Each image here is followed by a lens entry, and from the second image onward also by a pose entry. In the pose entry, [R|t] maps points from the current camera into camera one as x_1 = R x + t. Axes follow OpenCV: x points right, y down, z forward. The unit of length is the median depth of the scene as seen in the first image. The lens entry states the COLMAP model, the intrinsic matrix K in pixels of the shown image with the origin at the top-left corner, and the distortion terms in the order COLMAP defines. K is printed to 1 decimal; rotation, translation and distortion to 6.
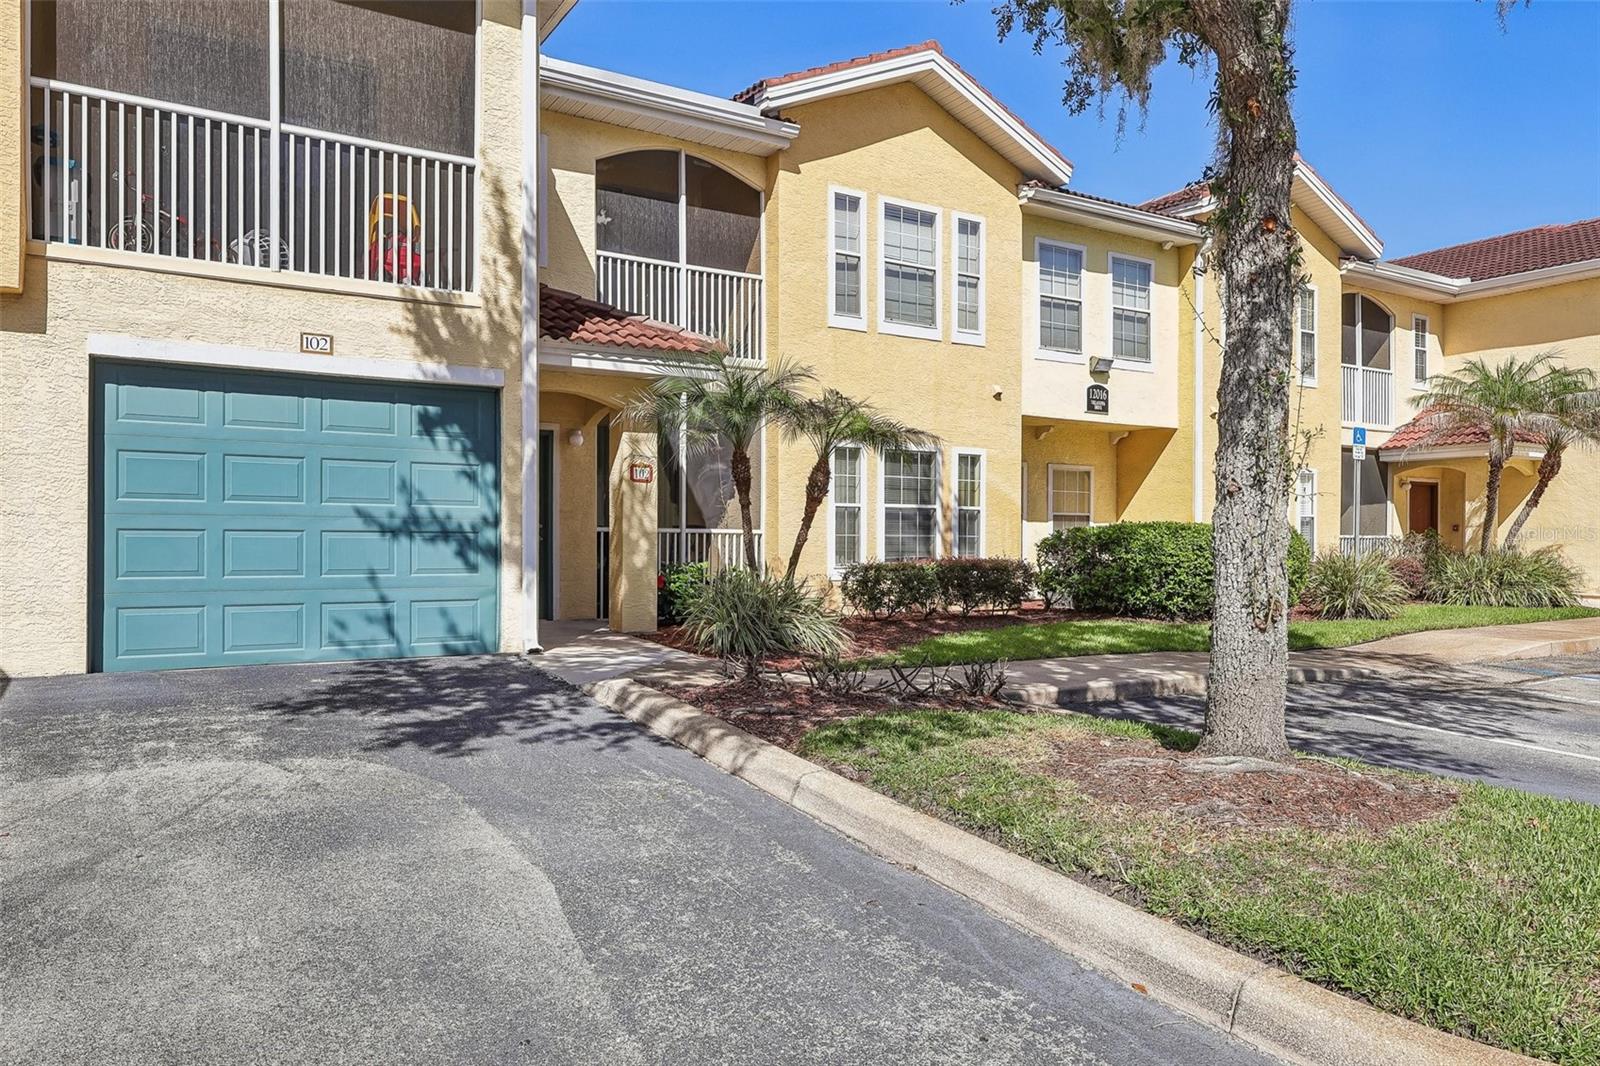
lens RADIAL K [[1106.0, 0, 801.0], [0, 1106.0, 535.9], [0, 0, 1]] dist [-0.000706, 0.011196]
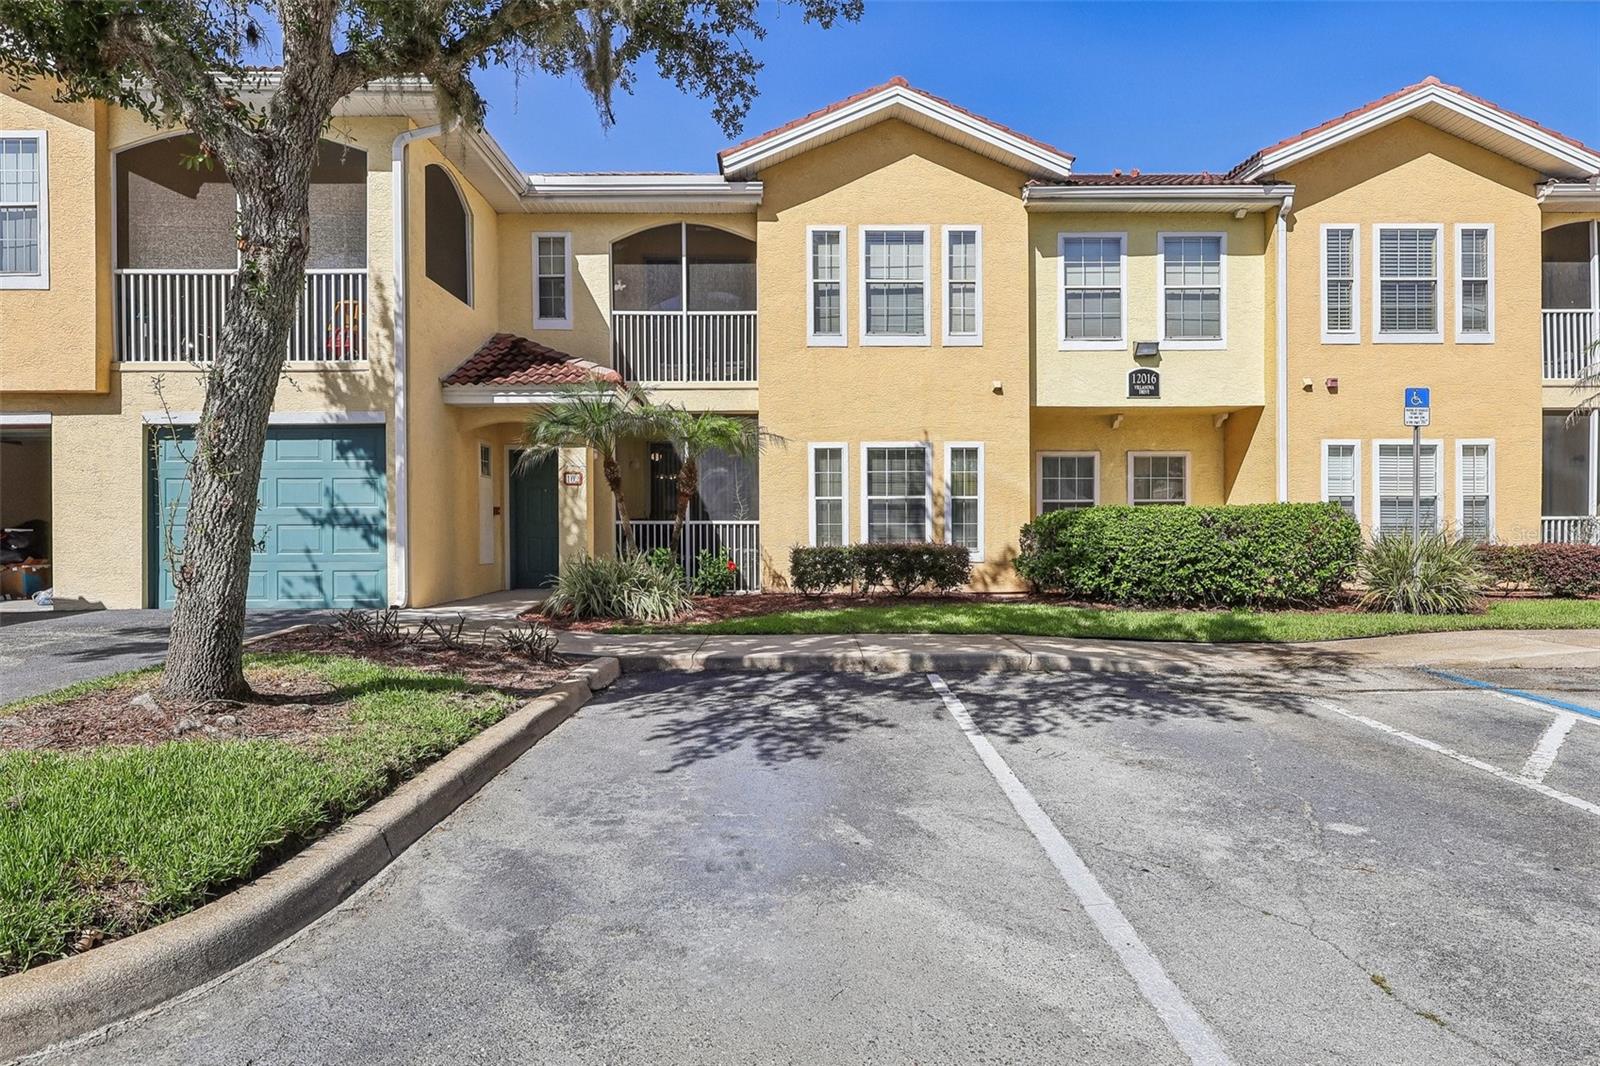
lens RADIAL K [[894.9, 0, 802.6], [0, 894.9, 537.2], [0, 0, 1]] dist [0.001695, -0.003403]
pose [[0.848553, -0.007721, -0.529054, 0.517986], [0.009252, 0.999957, 0.000246, 0.013229], [0.529030, -0.005104, 0.848588, 0.187955]]
